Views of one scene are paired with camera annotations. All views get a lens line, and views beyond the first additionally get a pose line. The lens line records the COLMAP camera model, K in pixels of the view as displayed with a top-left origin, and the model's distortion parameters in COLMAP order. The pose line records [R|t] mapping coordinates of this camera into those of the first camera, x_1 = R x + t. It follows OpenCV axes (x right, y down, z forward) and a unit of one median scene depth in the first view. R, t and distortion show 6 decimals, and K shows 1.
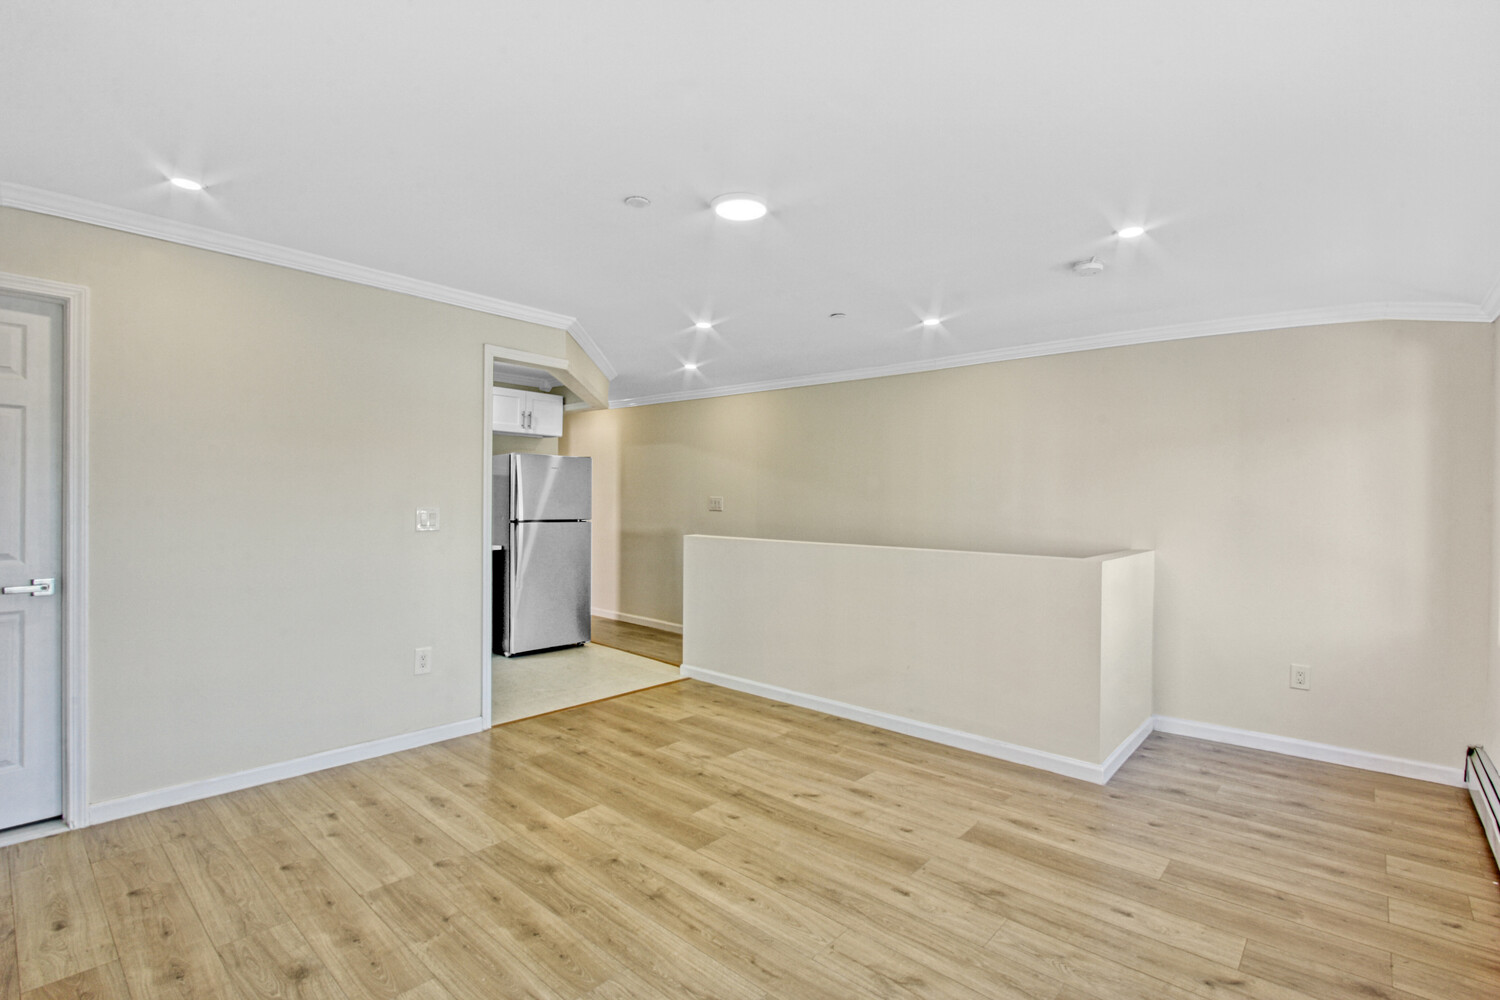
lens RADIAL K [[696.0, 0, 763.5], [0, 696.0, 498.6], [0, 0, 1]] dist [-0.016531, 0.002488]
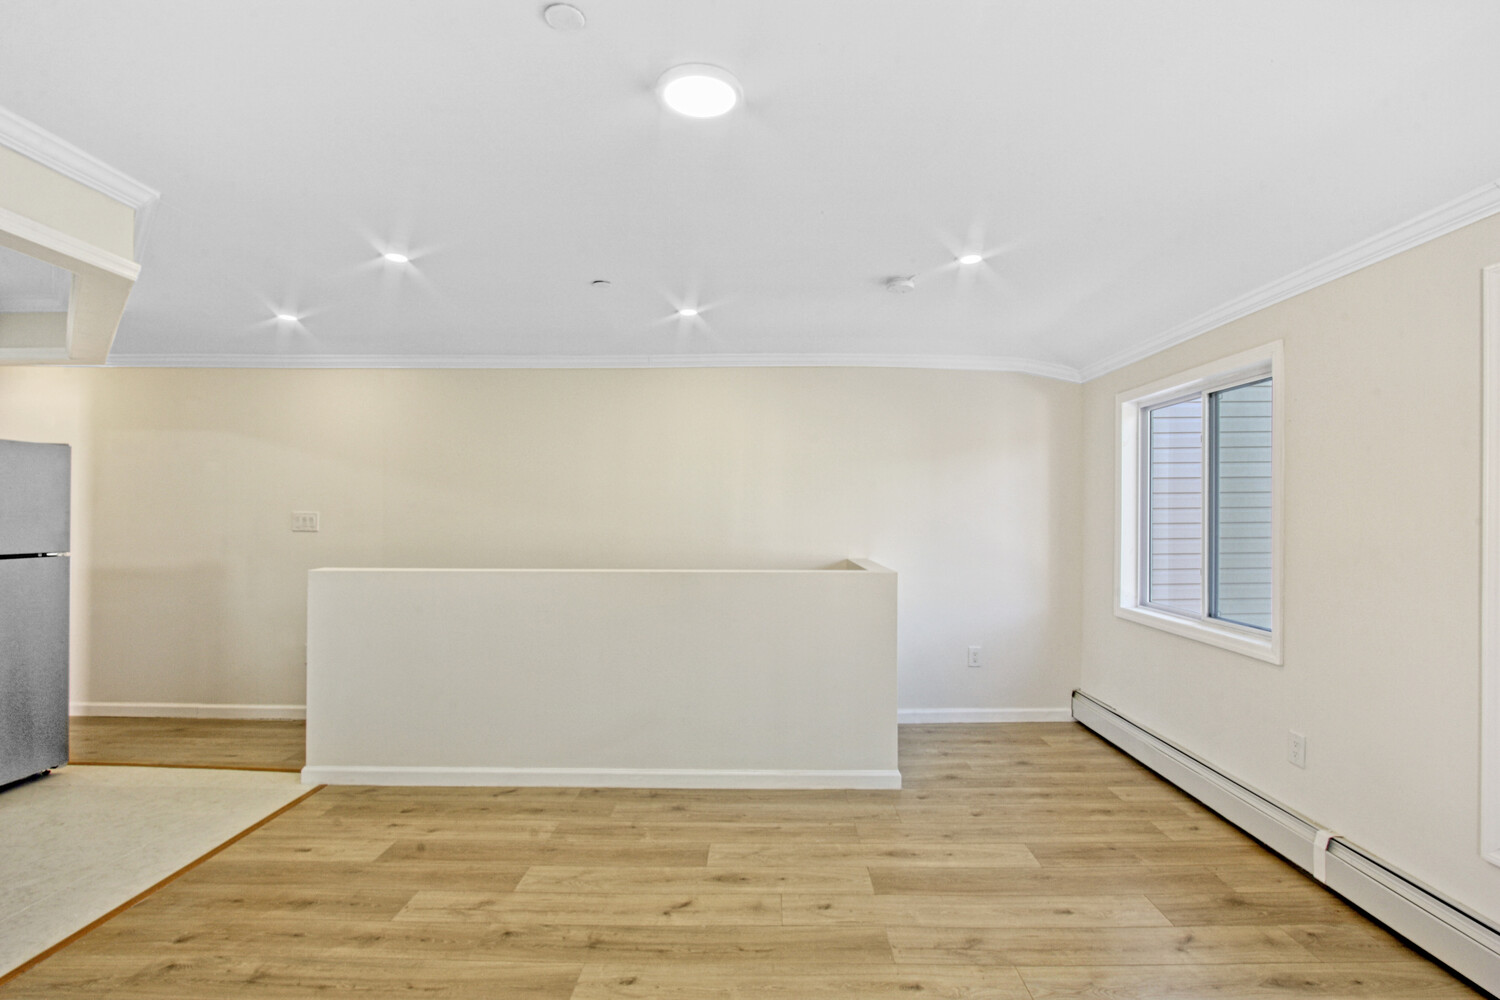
lens RADIAL K [[696.0, 0, 756.5], [0, 696.0, 503.4], [0, 0, 1]] dist [-0.016531, 0.002488]
pose [[0.756298, 0.001208, 0.654226, -0.349677], [0.005991, 0.999944, -0.008773, -0.004184], [-0.654200, 0.010555, 0.756248, 0.354293]]
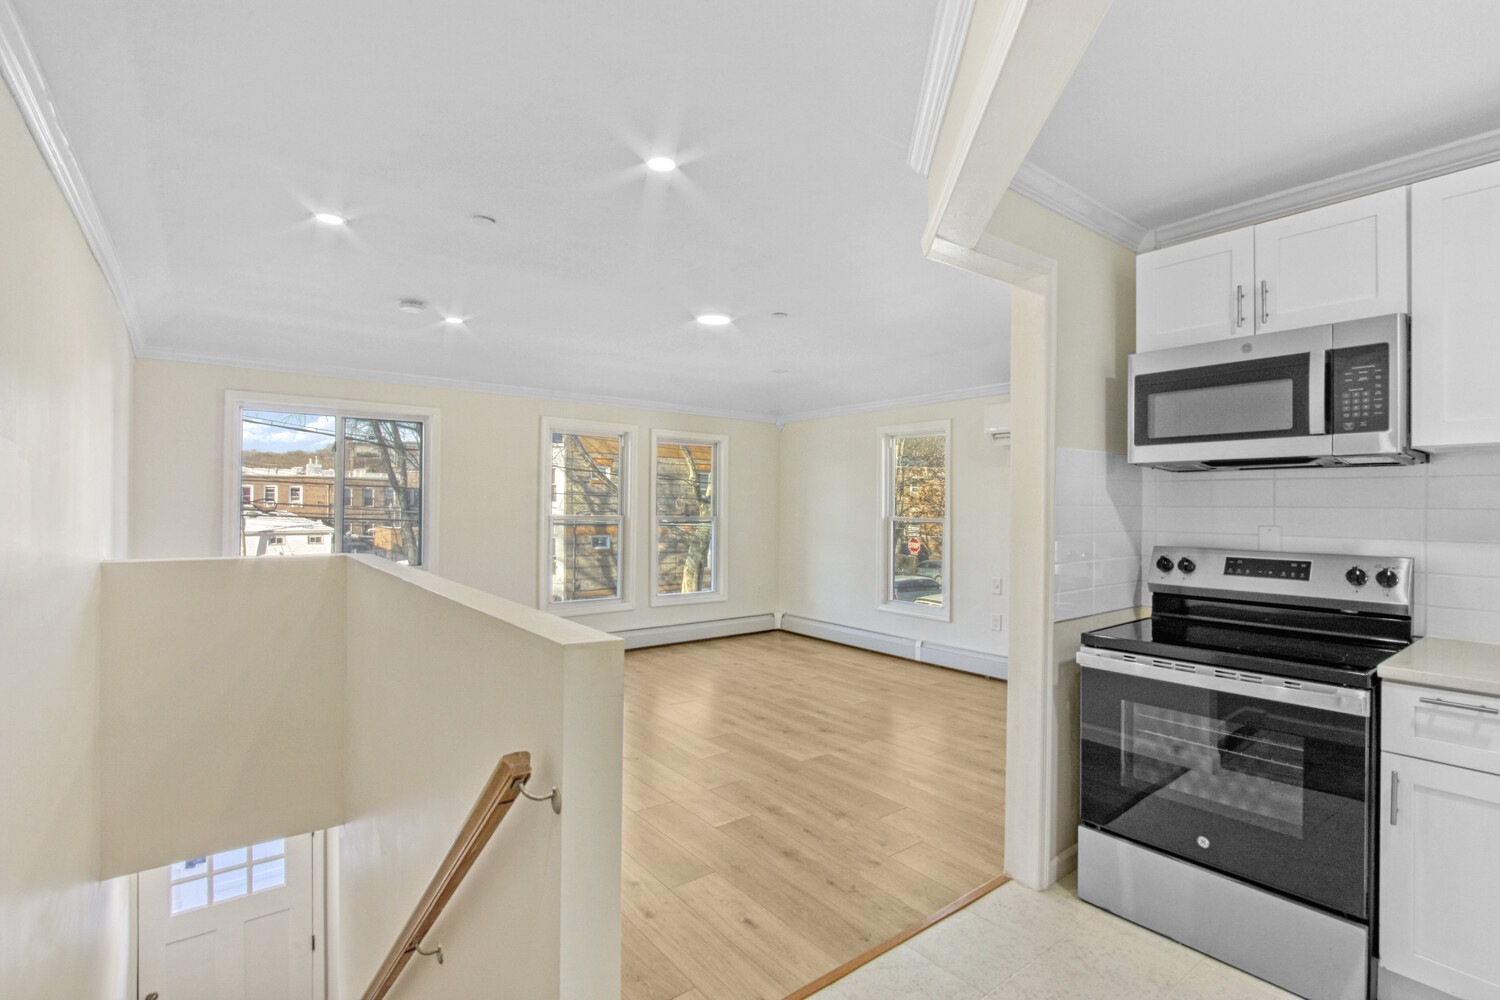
lens RADIAL K [[696.0, 0, 766.1], [0, 696.0, 503.8], [0, 0, 1]] dist [-0.016531, 0.002488]
pose [[-0.984296, -0.020484, 0.175333, -0.343605], [-0.019840, 0.999788, 0.005429, -0.008565], [-0.175407, 0.001865, -0.984494, 2.009102]]
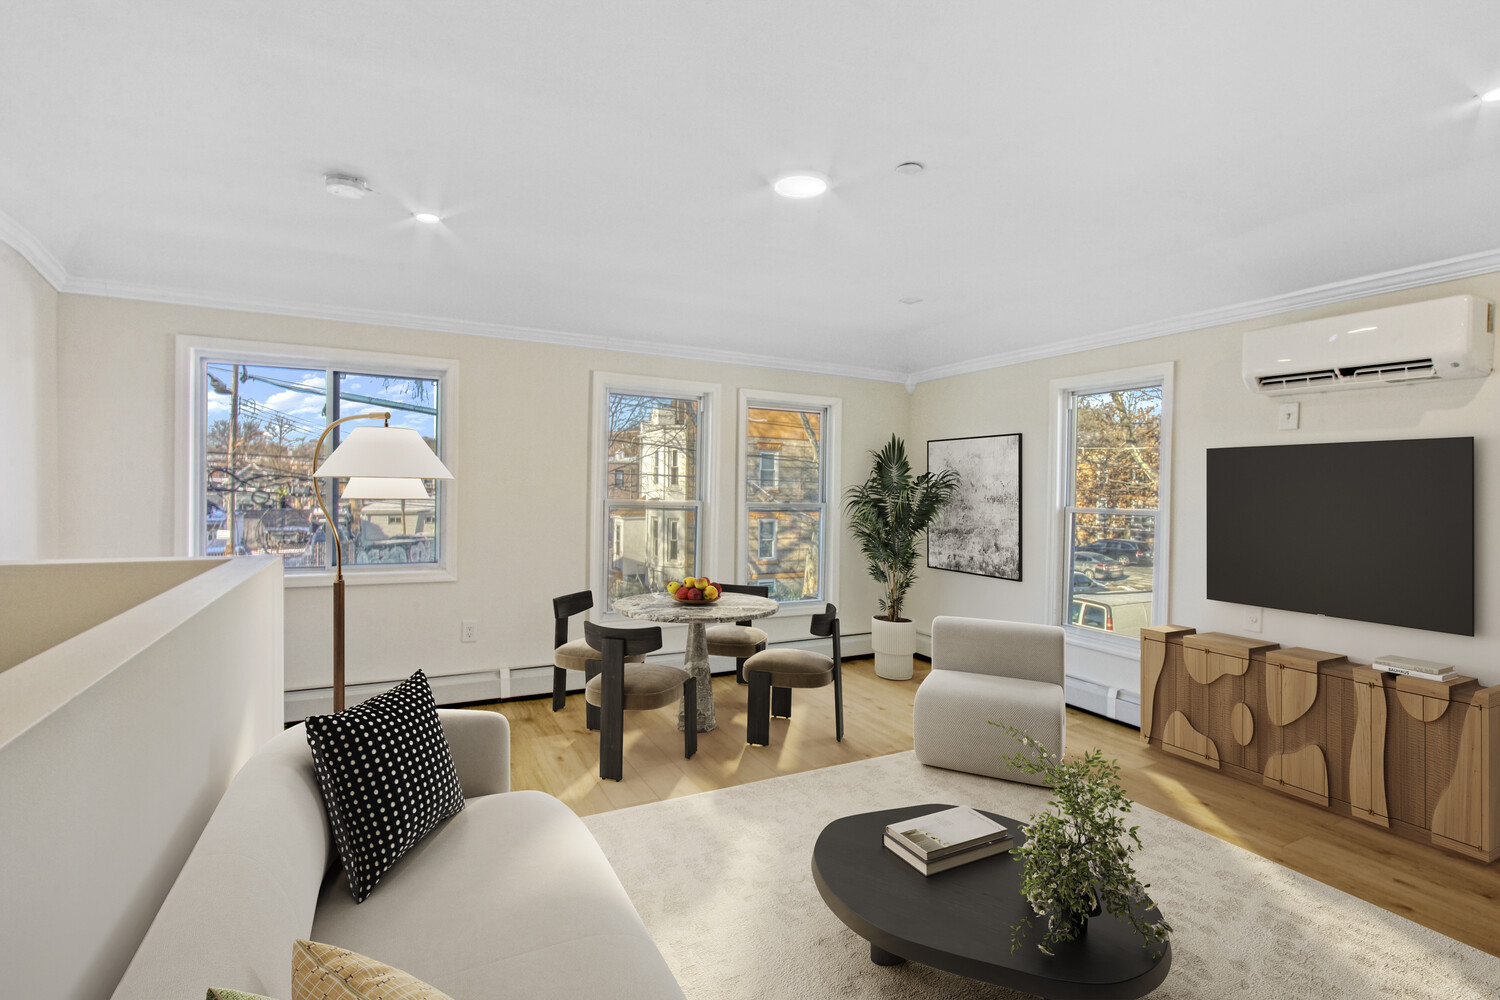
lens RADIAL K [[696.0, 0, 758.8], [0, 696.0, 502.4], [0, 0, 1]] dist [-0.016531, 0.002488]
pose [[-0.931427, -0.035618, 0.362181, -0.272471], [-0.026674, 0.999204, 0.029669, -0.002447], [-0.362949, 0.017974, -0.931636, 1.534781]]
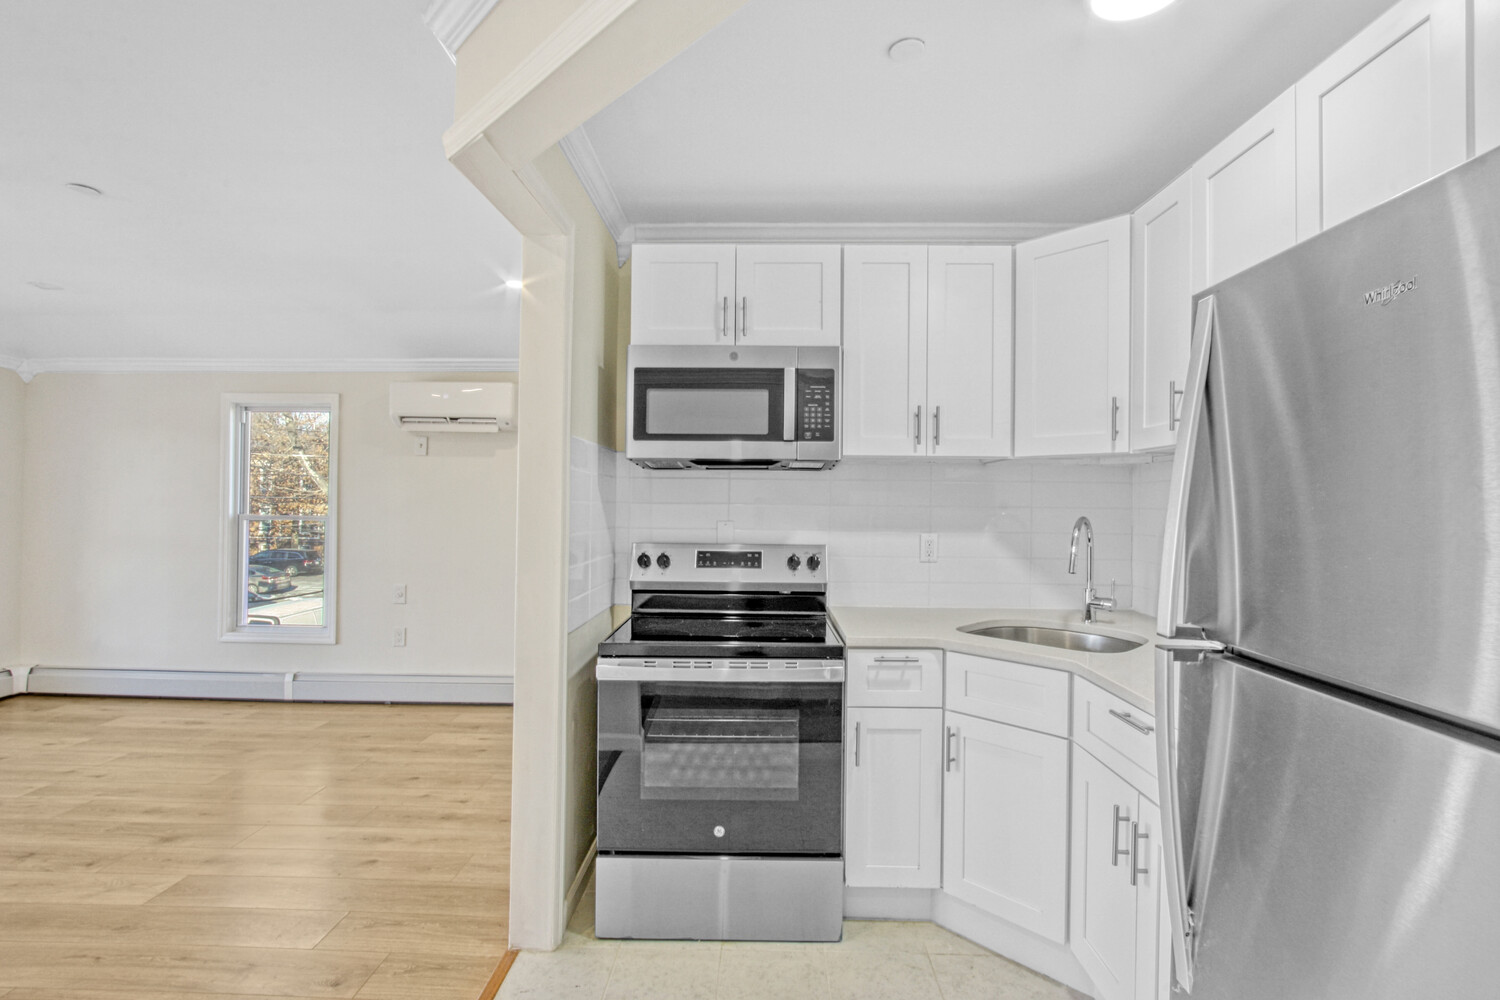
lens RADIAL K [[696.0, 0, 749.2], [0, 696.0, 501.7], [0, 0, 1]] dist [-0.016531, 0.002488]
pose [[-0.764350, -0.026851, -0.644243, -0.226635], [-0.024803, 0.999617, -0.012236, -0.004629], [0.644325, 0.006626, -0.764723, 1.827798]]
